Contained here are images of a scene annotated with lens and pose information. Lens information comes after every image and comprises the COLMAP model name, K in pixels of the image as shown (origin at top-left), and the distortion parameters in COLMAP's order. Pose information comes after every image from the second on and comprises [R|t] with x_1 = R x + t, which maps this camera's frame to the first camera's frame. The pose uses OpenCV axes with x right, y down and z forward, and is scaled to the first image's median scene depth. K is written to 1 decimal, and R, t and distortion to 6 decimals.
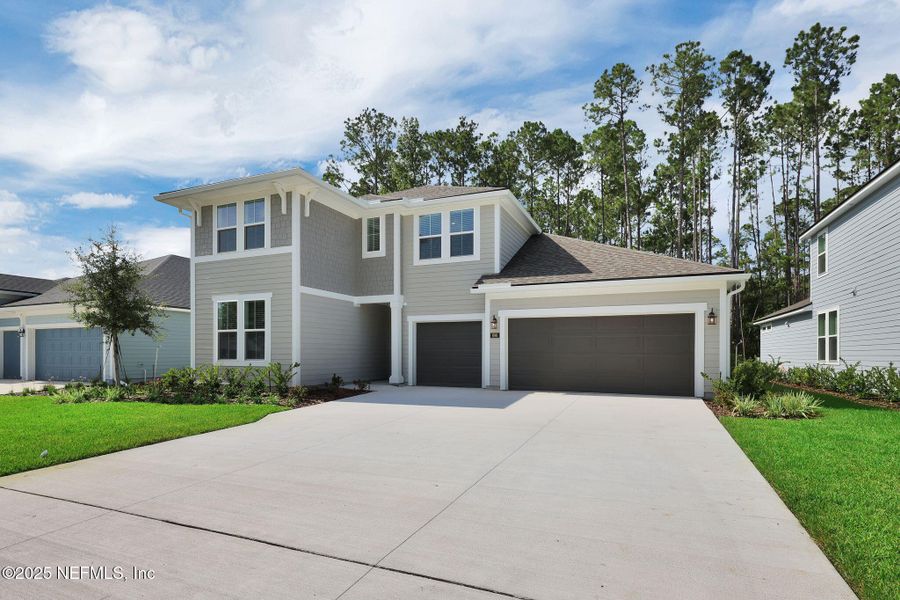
lens RADIAL K [[461.6, 0, 449.7], [0, 461.6, 357.3], [0, 0, 1]] dist [-0.002902, -0.001354]
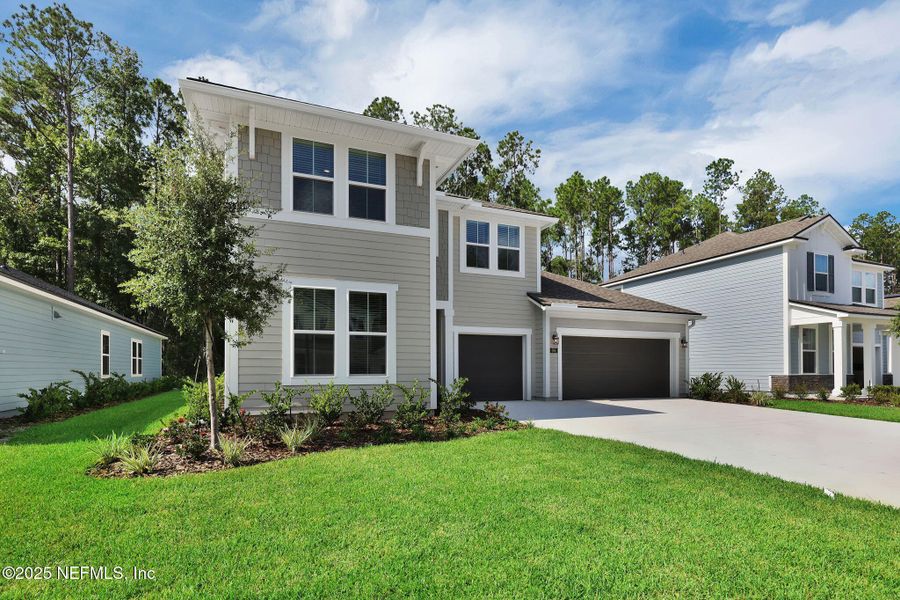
lens RADIAL K [[465.1, 0, 449.5], [0, 465.1, 364.8], [0, 0, 1]] dist [0.015033, 0.000209]
pose [[0.702816, 0.006120, 0.711345, -0.779208], [0.005786, 0.999881, -0.014318, 0.000609], [-0.711348, 0.014179, 0.702697, 0.371882]]
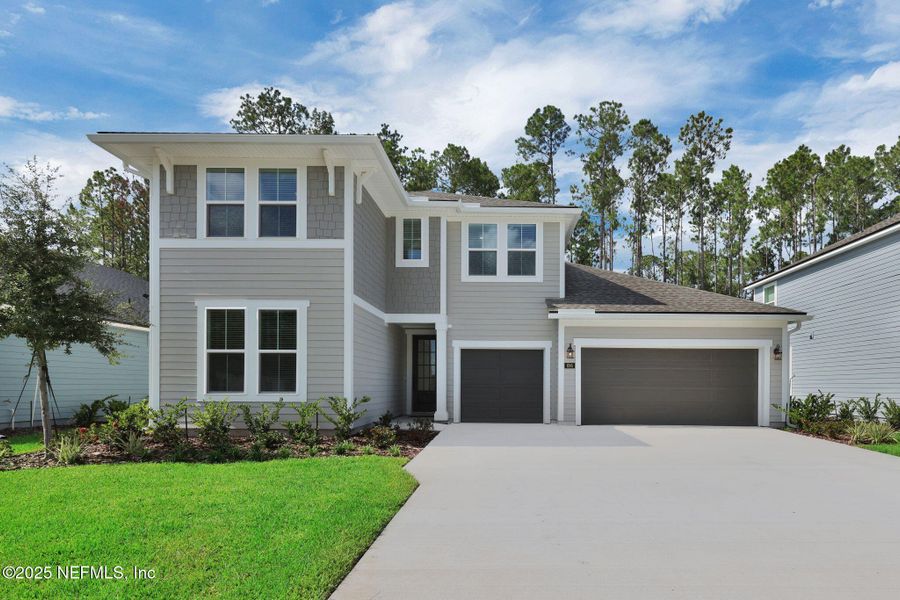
lens RADIAL K [[467.5, 0, 504.9], [0, 467.5, 387.0], [0, 0, 1]] dist [0.000912, 0.000533]
pose [[0.919680, 0.002629, 0.392659, -0.352889], [-0.001708, 0.999995, -0.002695, -0.001890], [-0.392664, 0.001808, 0.919680, 0.179271]]
